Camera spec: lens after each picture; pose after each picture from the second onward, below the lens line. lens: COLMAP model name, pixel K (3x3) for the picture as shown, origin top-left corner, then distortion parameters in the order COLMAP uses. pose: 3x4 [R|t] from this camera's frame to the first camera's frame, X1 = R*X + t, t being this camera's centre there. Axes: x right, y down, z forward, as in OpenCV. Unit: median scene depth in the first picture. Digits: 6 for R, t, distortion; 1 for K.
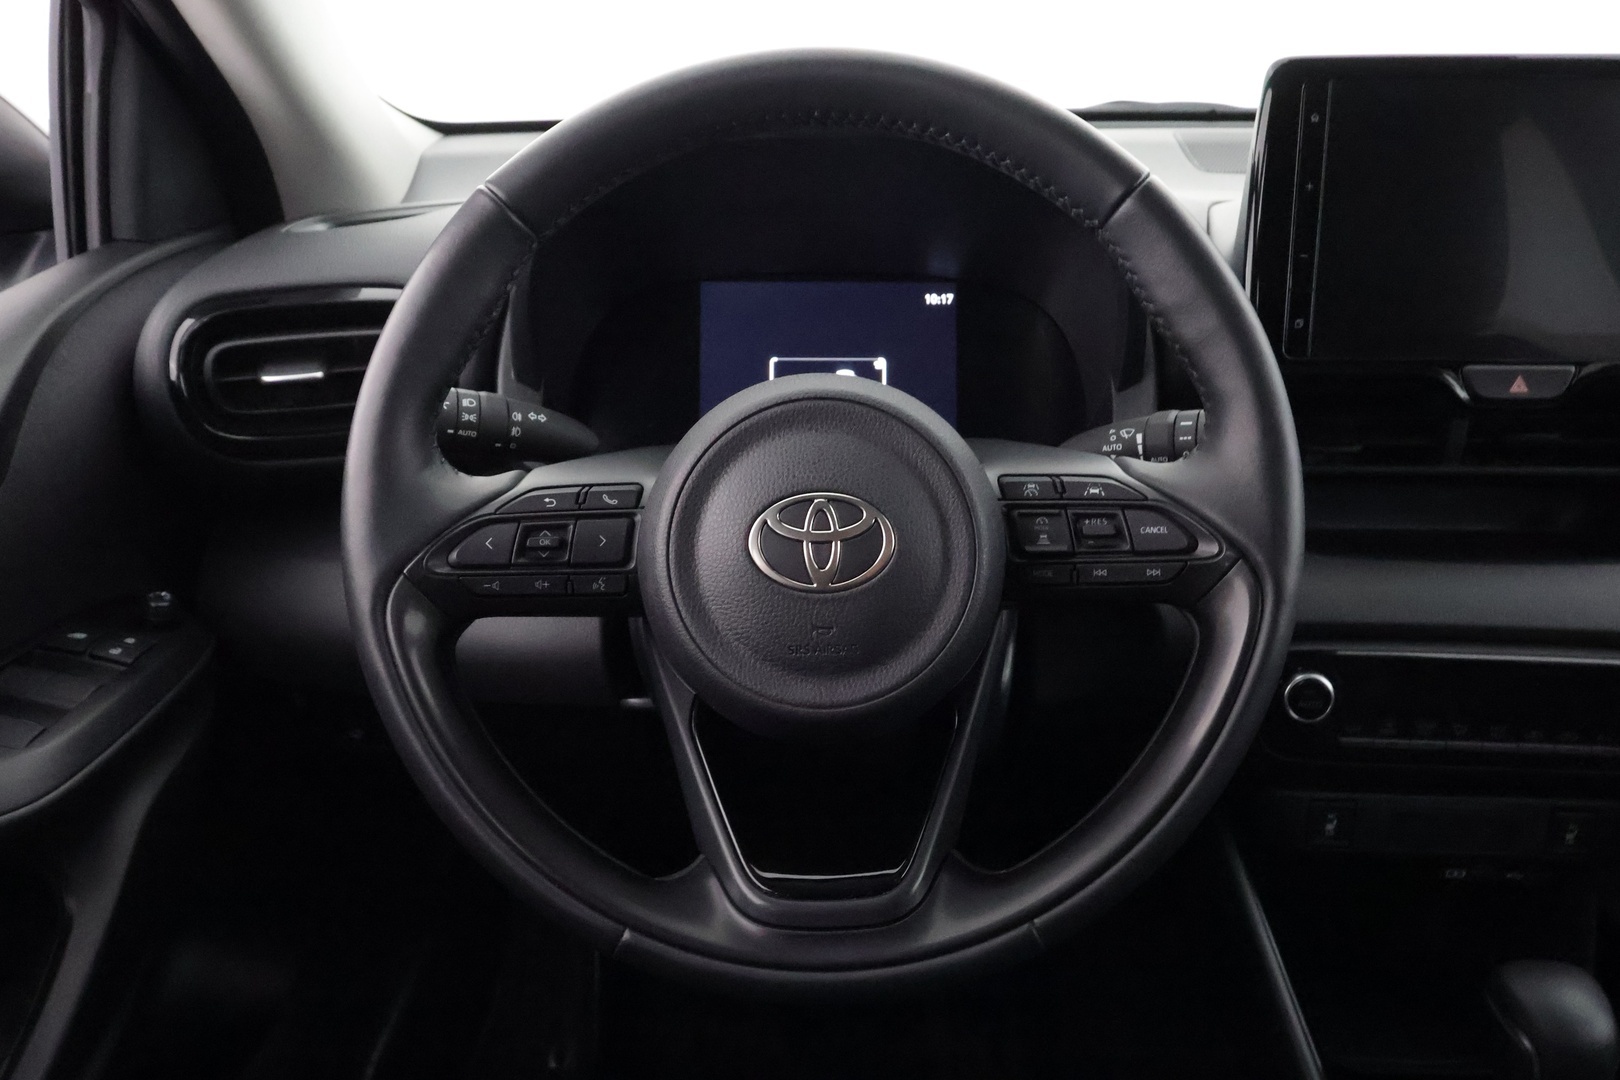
lens RADIAL K [[1280.6, 0, 810.0], [0, 1280.6, 540.0], [0, 0, 1]] dist [0.002926, 0.004911]
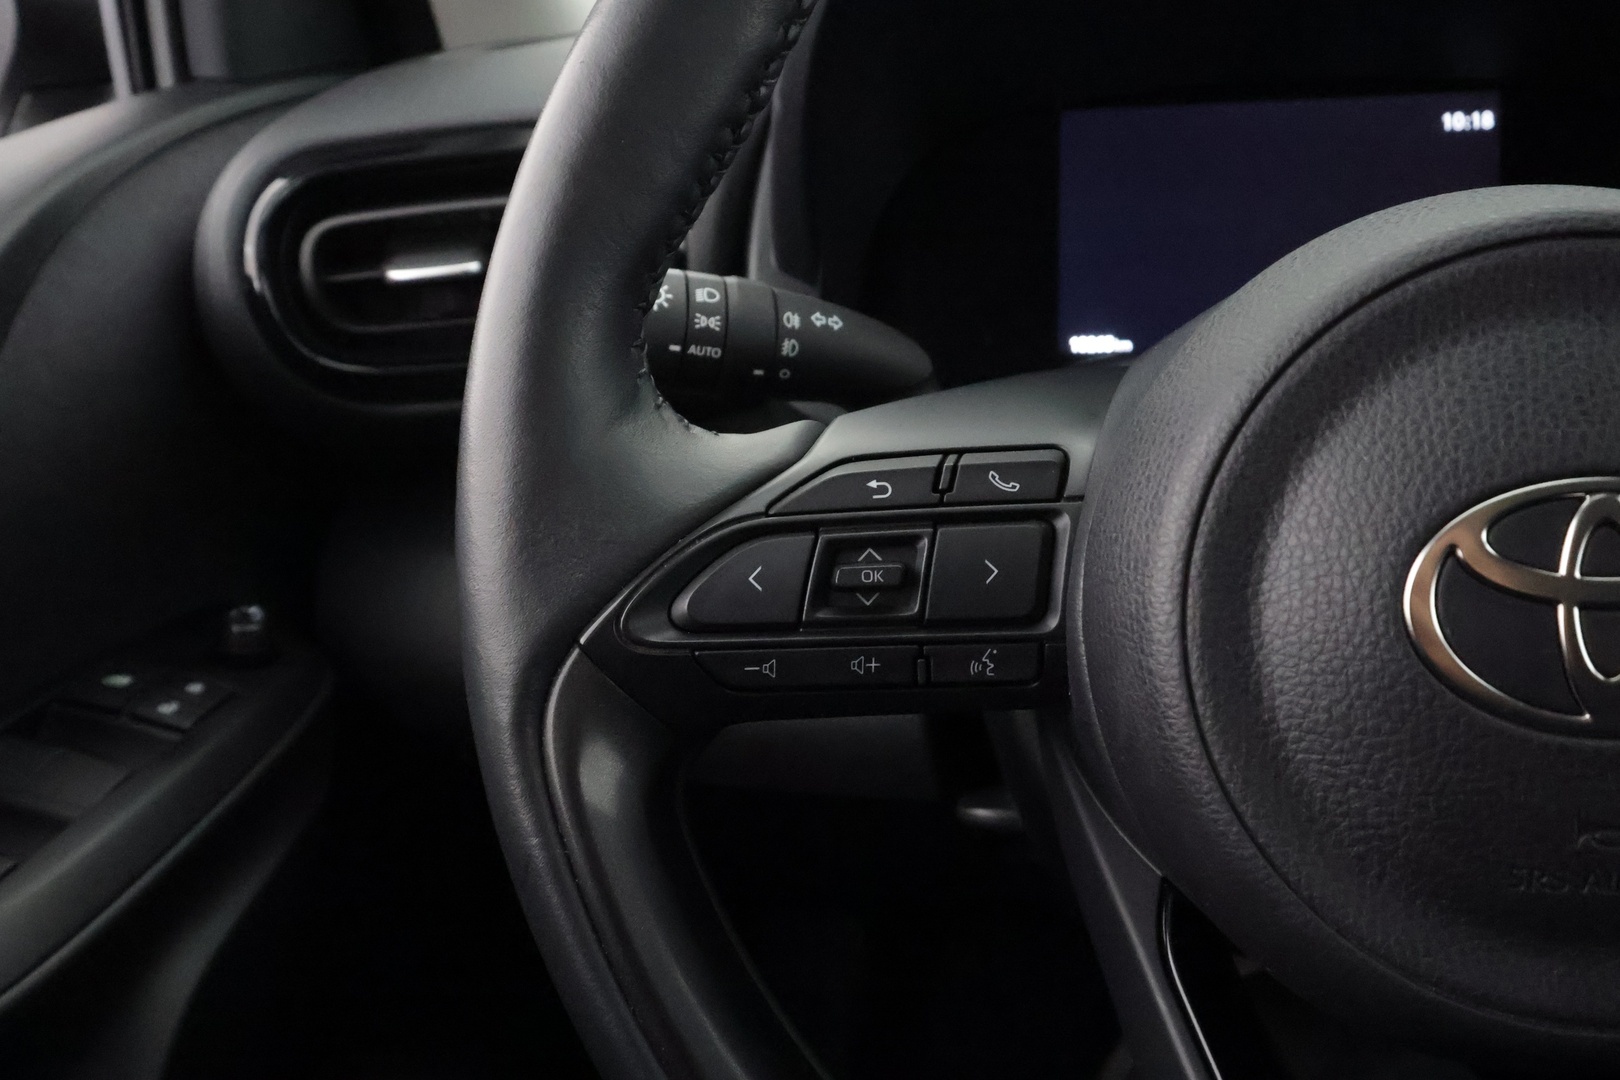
lens RADIAL K [[1280.6, 0, 810.0], [0, 1280.6, 540.0], [0, 0, 1]] dist [0.002926, 0.004911]
pose [[0.985622, 0.007720, -0.168790, -0.147684], [0.000503, 0.998817, 0.048618, -0.033430], [0.168965, -0.048004, 0.984452, 0.527581]]
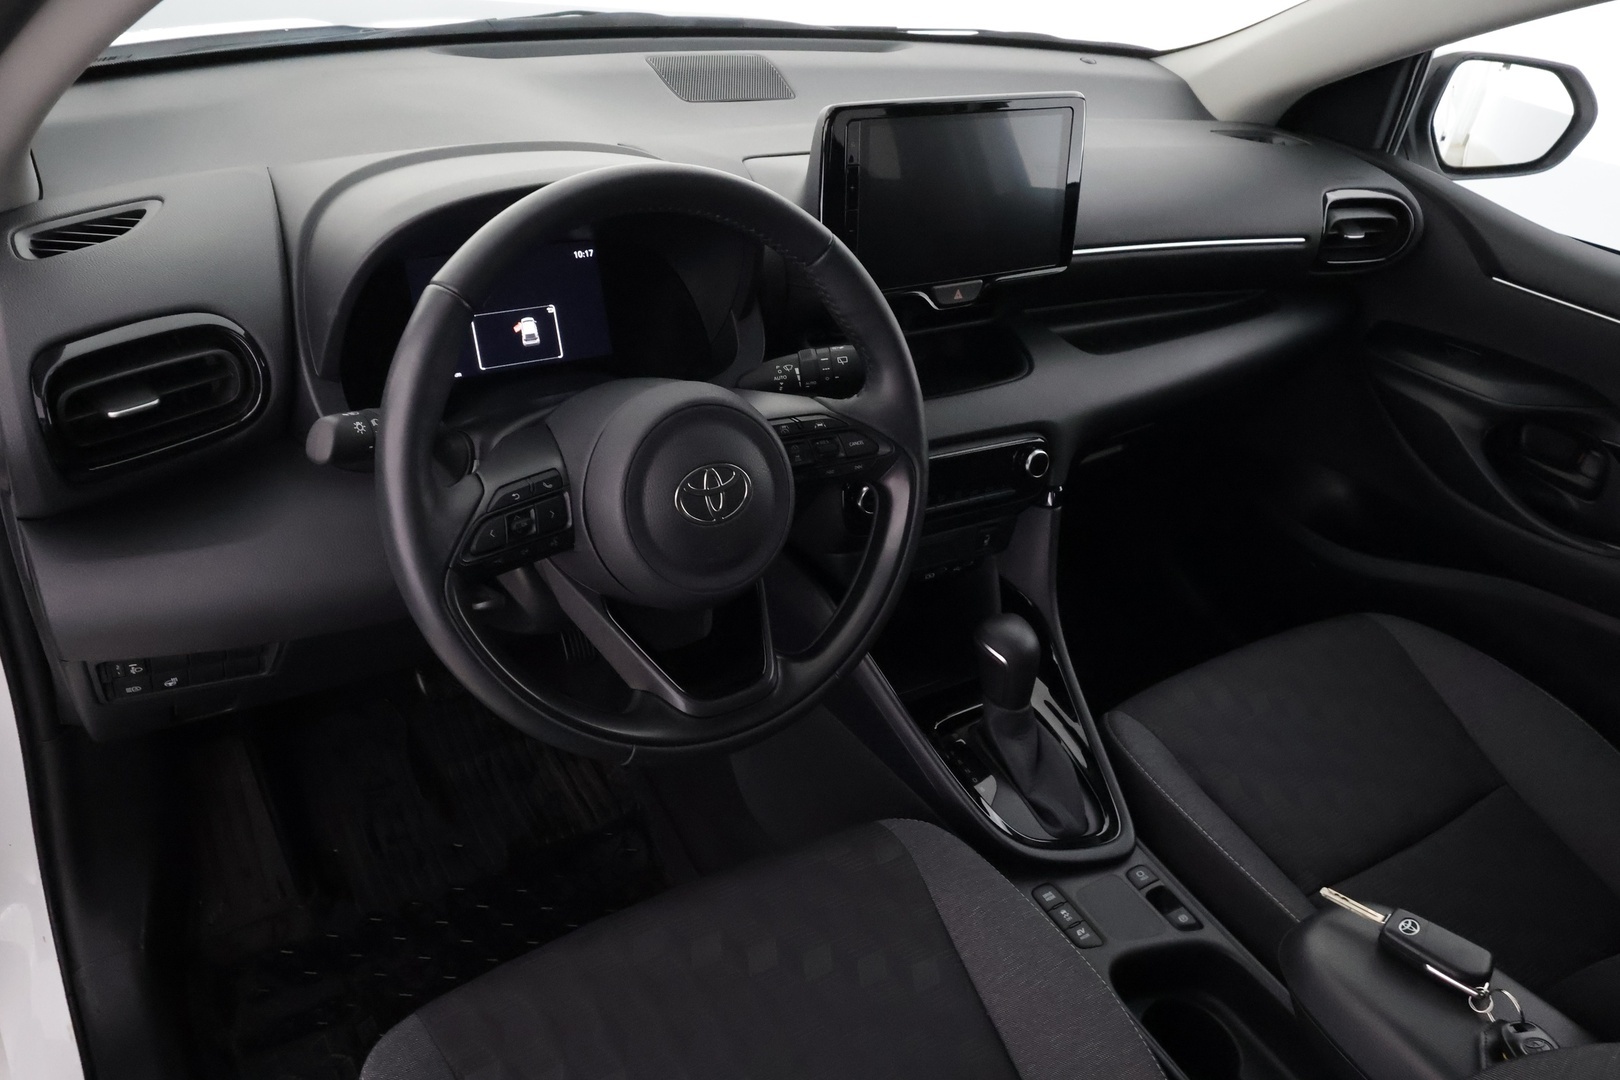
lens RADIAL K [[1280.6, 0, 810.0], [0, 1280.6, 540.0], [0, 0, 1]] dist [0.002926, 0.004911]
pose [[0.825447, -0.221285, 0.519297, -0.696839], [0.104086, 0.963851, 0.245270, -0.305676], [-0.554800, -0.148406, 0.818641, -0.402502]]
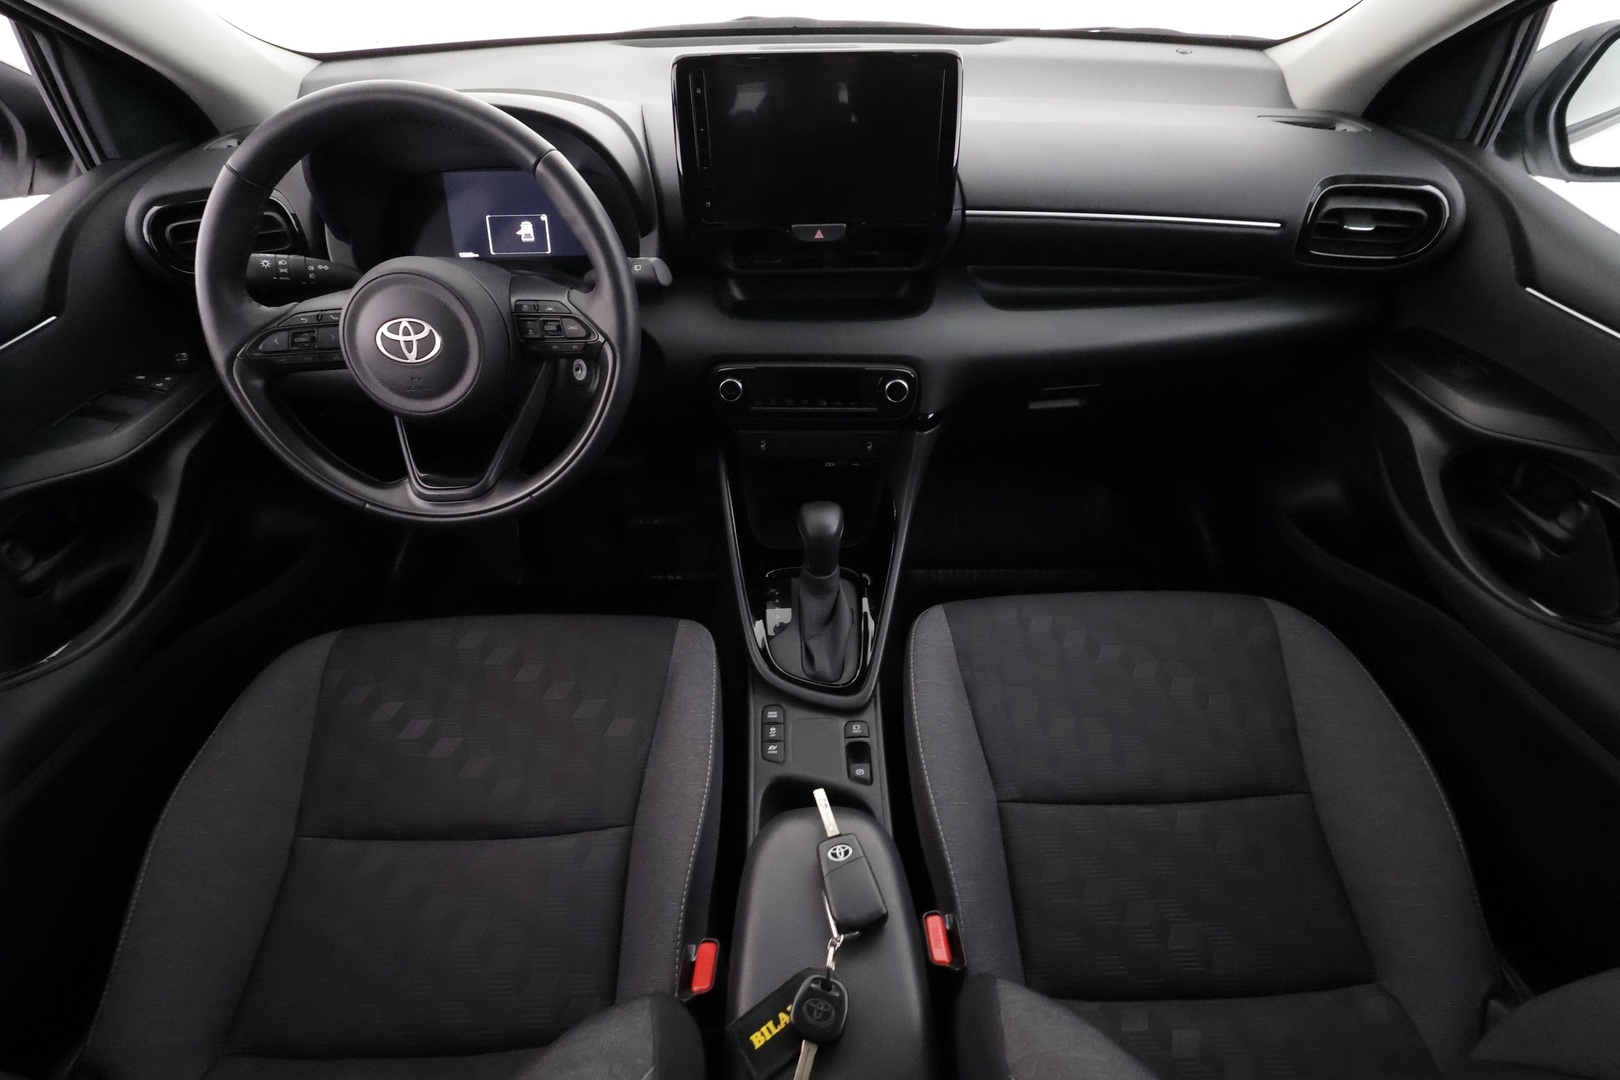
lens RADIAL K [[749.6, 0, 806.9], [0, 749.6, 536.7], [0, 0, 1]] dist [-0.003210, 0.005942]
pose [[0.999315, -0.031091, 0.020052, 0.620610], [0.021928, 0.934288, 0.355845, -0.120754], [-0.029798, -0.355162, 0.934330, -0.361188]]
